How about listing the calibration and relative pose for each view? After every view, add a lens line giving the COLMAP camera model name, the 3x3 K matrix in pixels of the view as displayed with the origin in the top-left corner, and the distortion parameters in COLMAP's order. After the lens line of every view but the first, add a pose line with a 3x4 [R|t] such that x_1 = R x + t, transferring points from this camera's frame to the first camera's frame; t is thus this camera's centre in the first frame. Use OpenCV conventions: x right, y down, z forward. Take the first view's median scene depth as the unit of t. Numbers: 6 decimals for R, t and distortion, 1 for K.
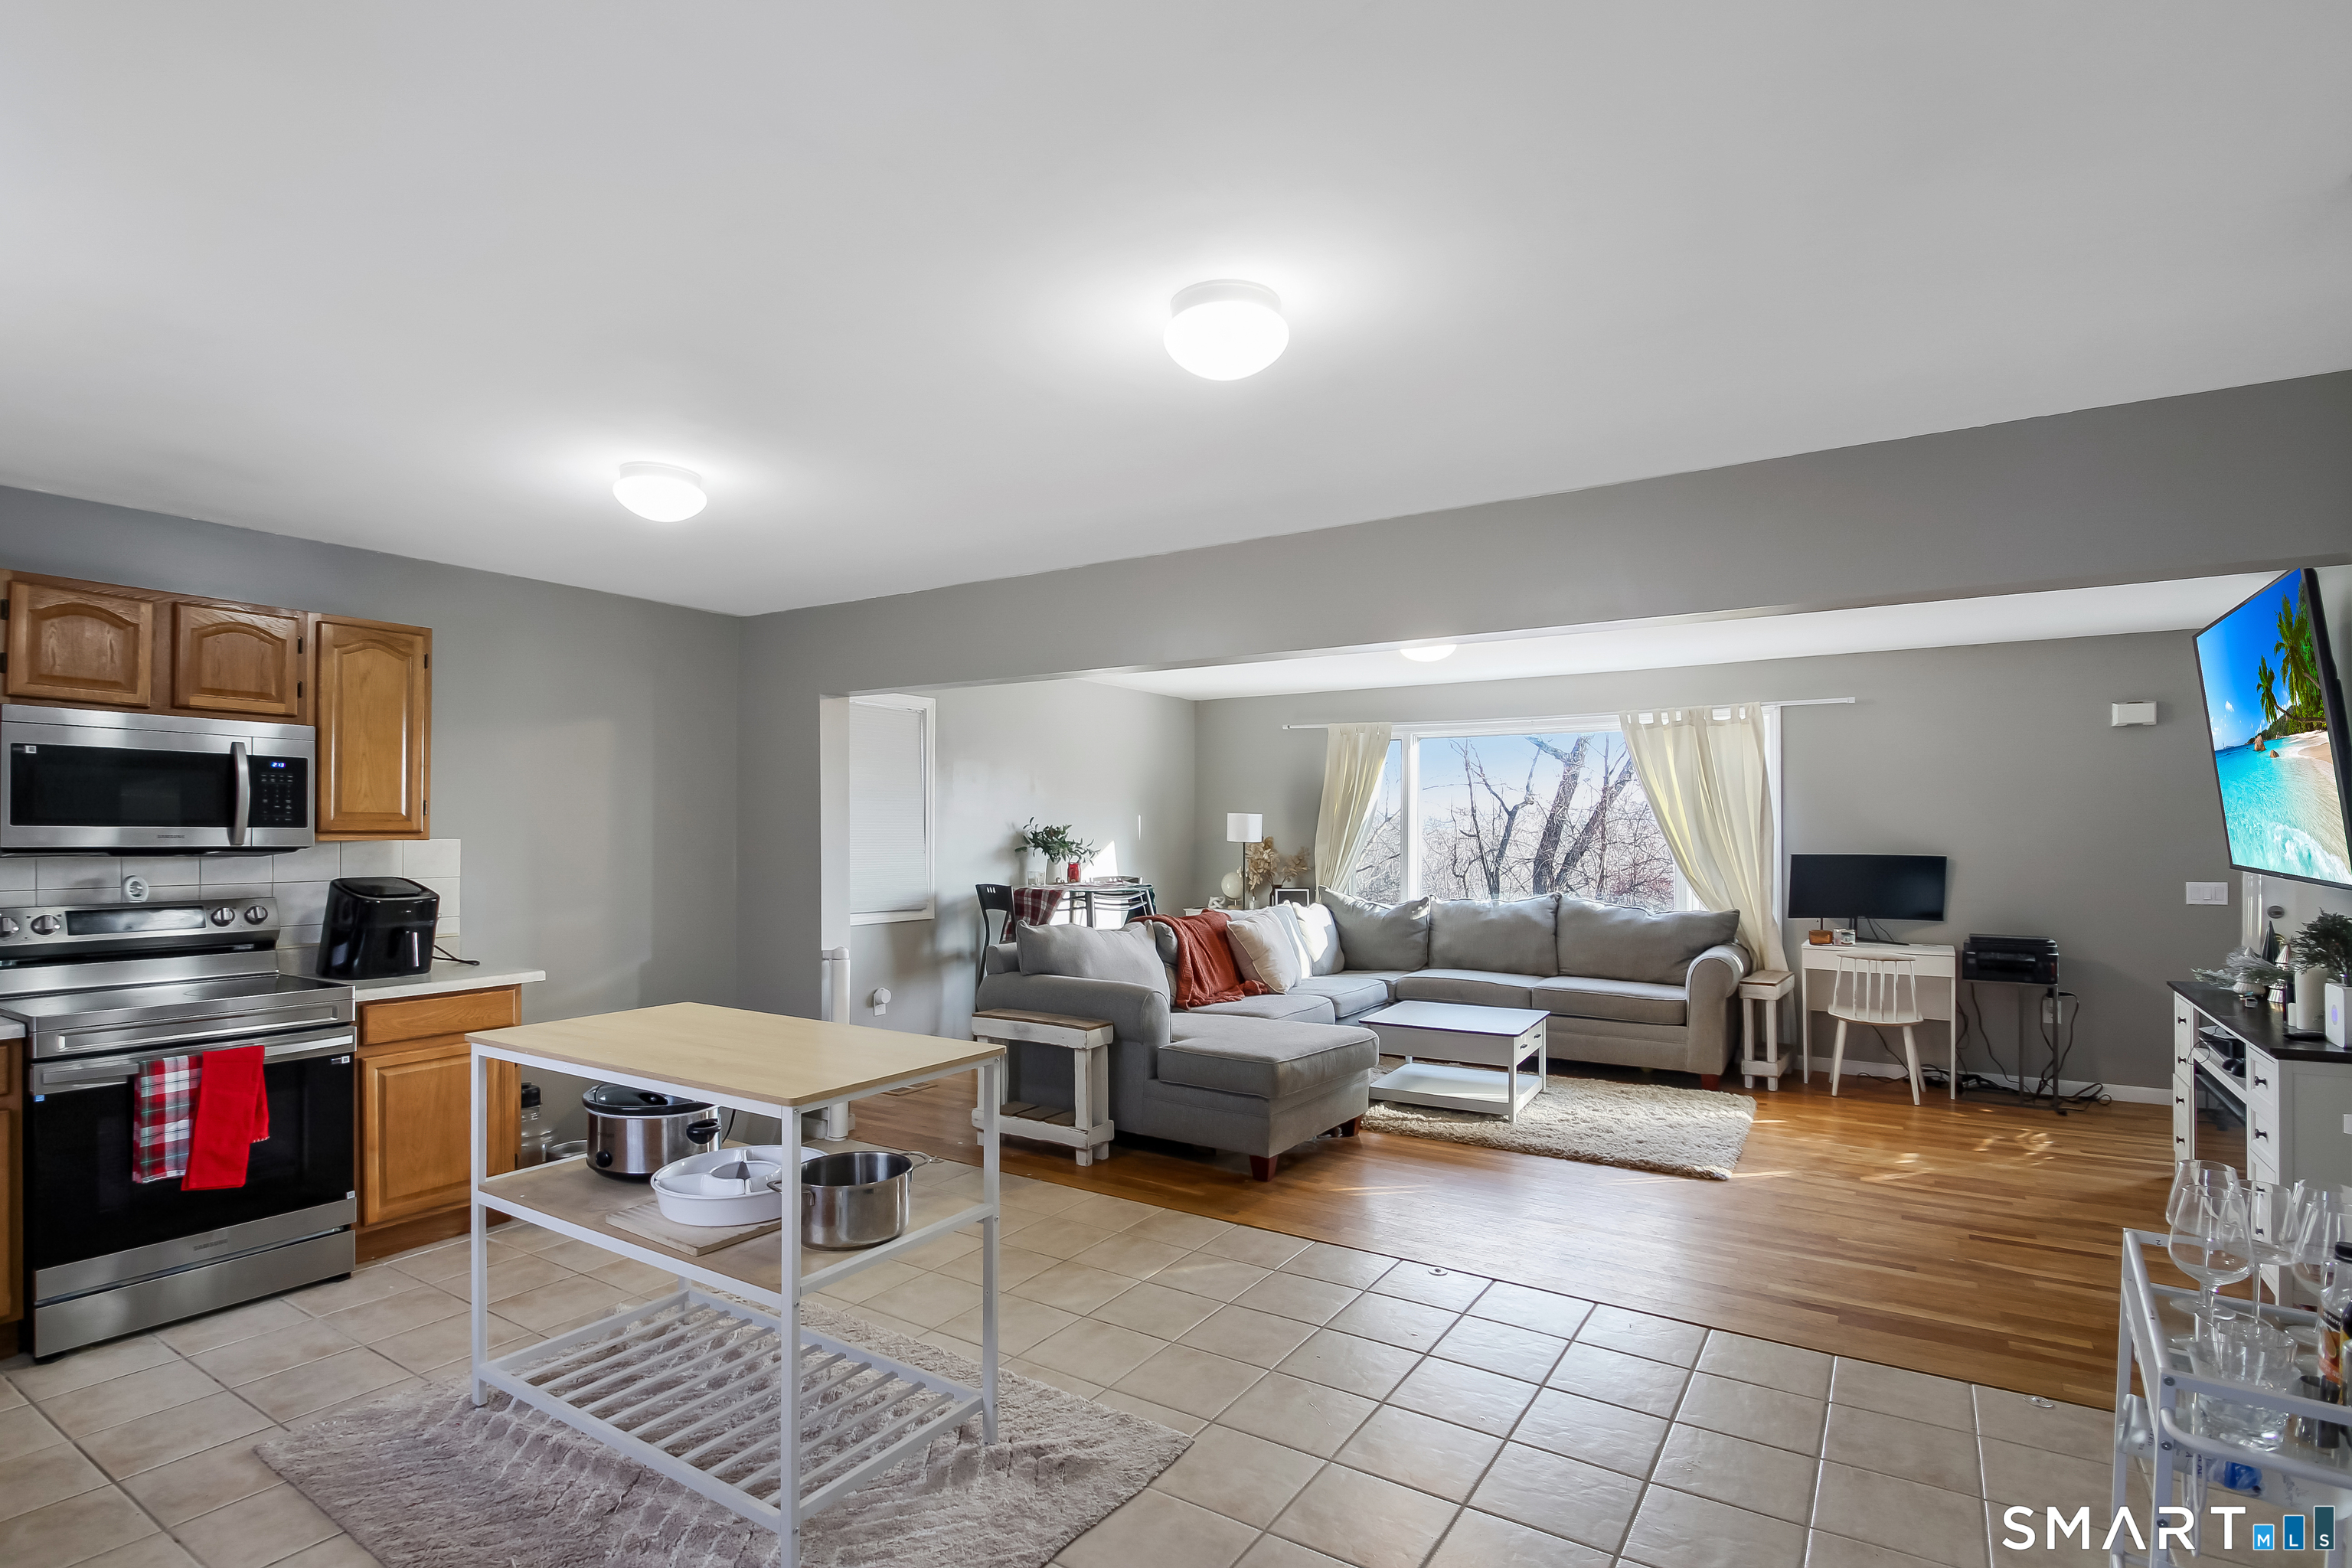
lens RADIAL K [[1133.6, 0, 1176.4], [0, 1133.6, 820.6], [0, 0, 1]] dist [0.001477, 0.000038]
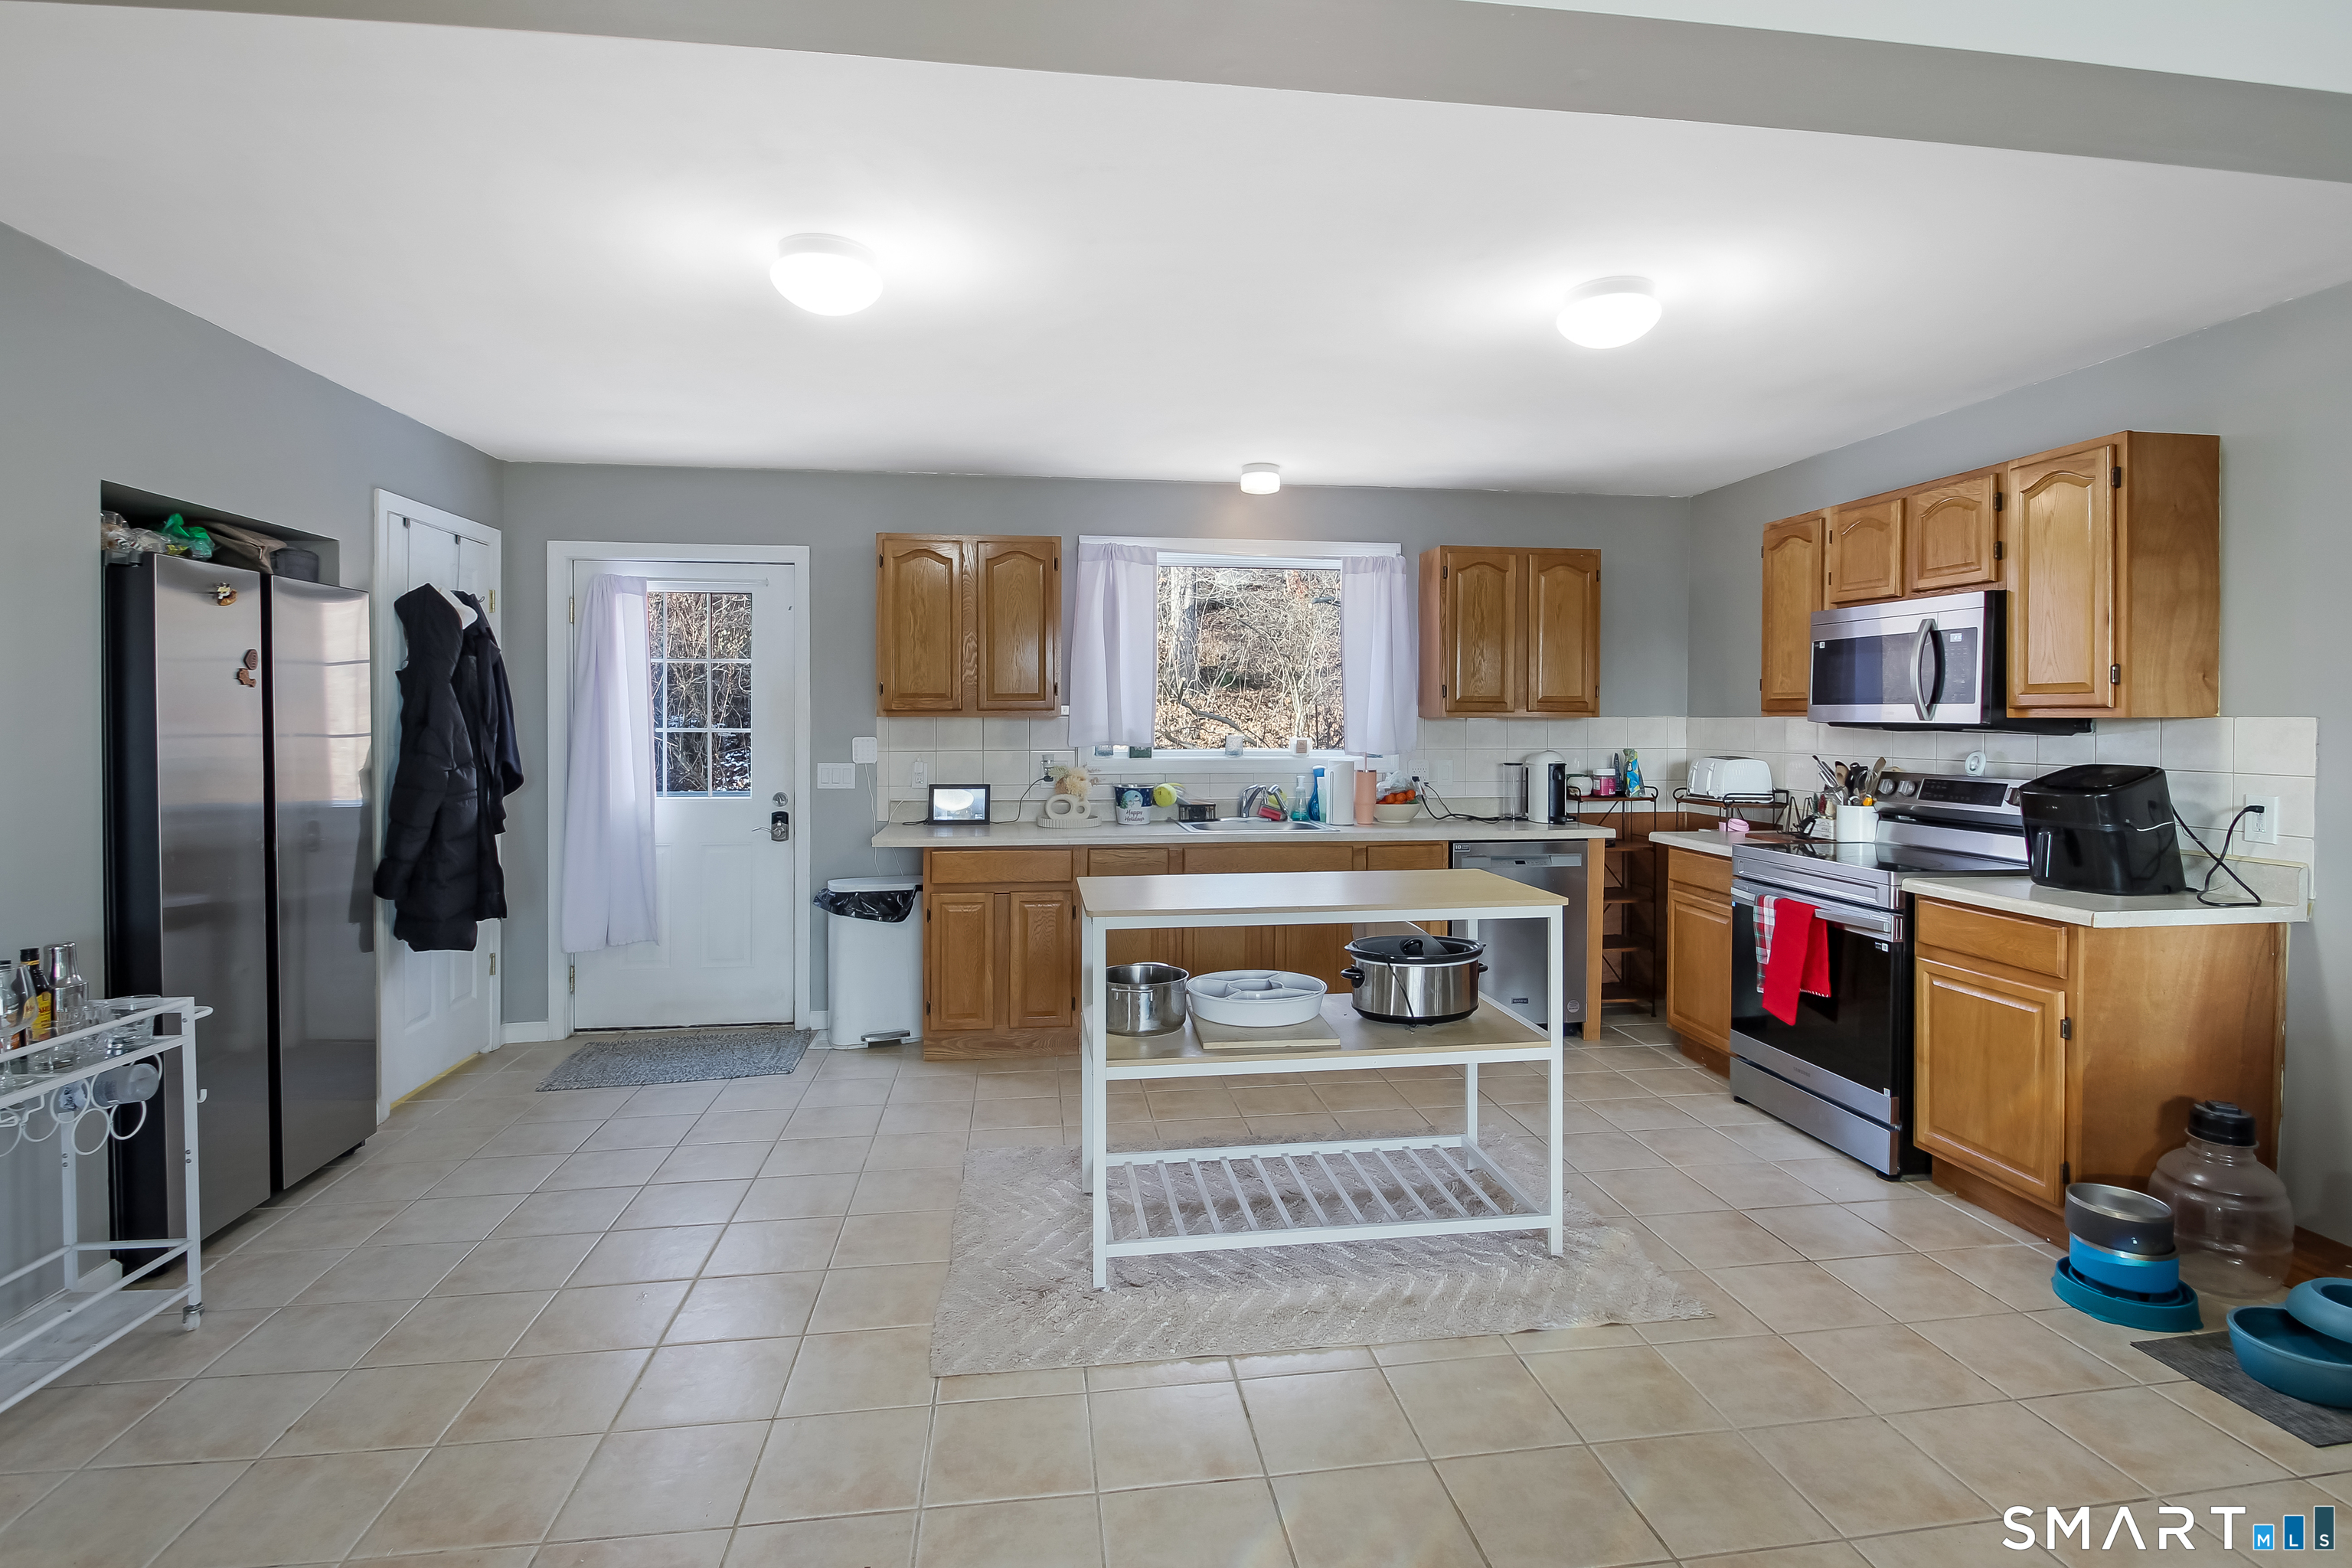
lens RADIAL K [[1119.1, 0, 1182.8], [0, 1119.1, 742.4], [0, 0, 1]] dist [0.003038, -0.000102]
pose [[-0.747731, 0.013096, -0.663873, 0.339289], [0.006244, 0.999900, 0.012692, 0.024389], [0.663972, 0.005345, -0.747738, 1.358476]]
